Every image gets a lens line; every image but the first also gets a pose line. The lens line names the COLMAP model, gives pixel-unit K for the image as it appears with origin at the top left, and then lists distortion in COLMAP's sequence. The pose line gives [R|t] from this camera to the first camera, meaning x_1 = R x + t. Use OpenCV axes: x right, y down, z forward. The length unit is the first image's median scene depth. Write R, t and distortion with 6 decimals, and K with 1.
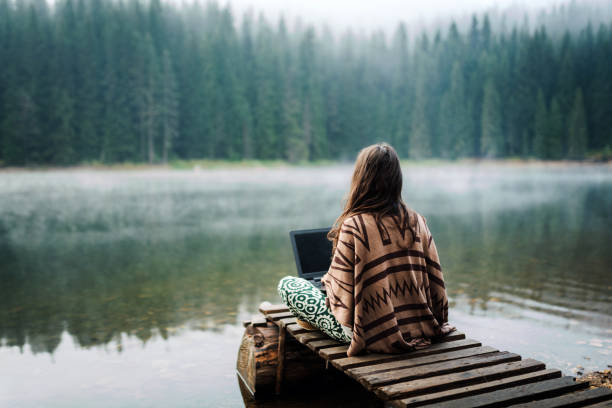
lens RADIAL K [[638.8, 0, 319.5], [0, 638.8, 206.4], [0, 0, 1]] dist [0.007751, 0.000000]
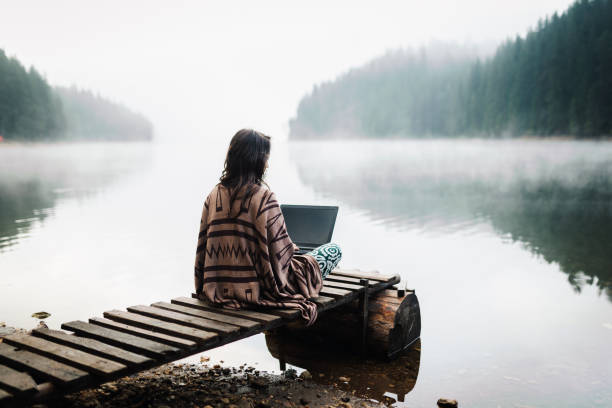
lens RADIAL K [[628.5, 0, 287.1], [0, 628.5, 203.2], [0, 0, 1]] dist [0.012389, 0.000000]
pose [[0.442911, 0.093204, -0.891708, 1.132029], [-0.051439, 0.995585, 0.078512, -0.047908], [0.895089, 0.011095, 0.445750, 0.588543]]
